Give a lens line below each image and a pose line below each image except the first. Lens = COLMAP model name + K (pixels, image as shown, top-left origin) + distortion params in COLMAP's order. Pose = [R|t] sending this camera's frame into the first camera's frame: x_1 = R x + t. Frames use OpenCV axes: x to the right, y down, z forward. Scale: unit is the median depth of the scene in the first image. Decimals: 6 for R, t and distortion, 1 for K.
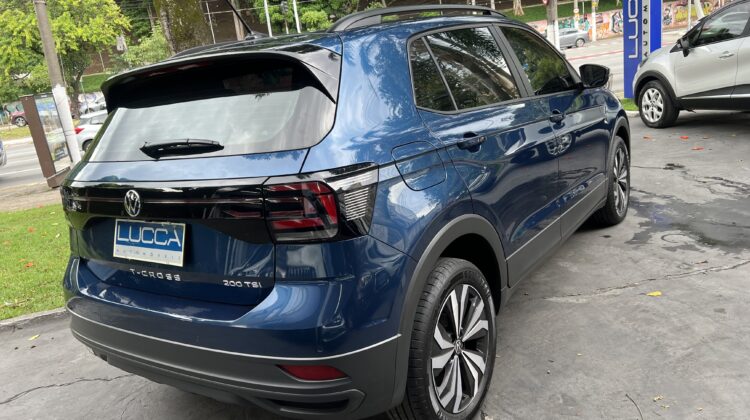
lens RADIAL K [[567.3, 0, 379.2], [0, 567.3, 215.5], [0, 0, 1]] dist [0.046541, -0.049811]
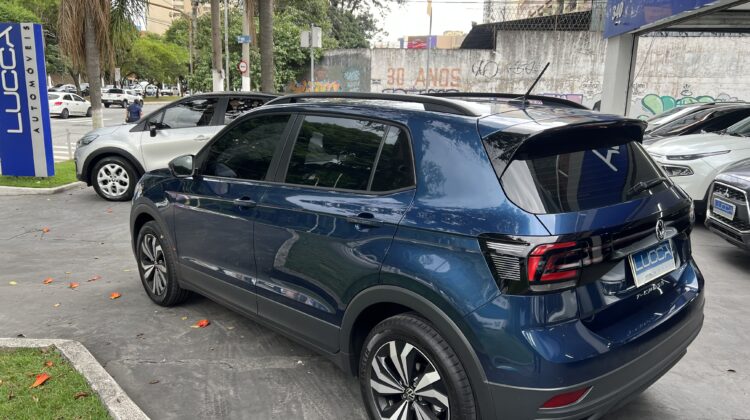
lens RADIAL K [[567.3, 0, 381.8], [0, 567.3, 213.5], [0, 0, 1]] dist [0.046541, -0.049811]
pose [[0.227124, -0.060222, 0.972002, -0.831590], [0.205873, 0.978499, 0.012519, -0.091655], [-0.951857, 0.197265, 0.234638, 0.606651]]
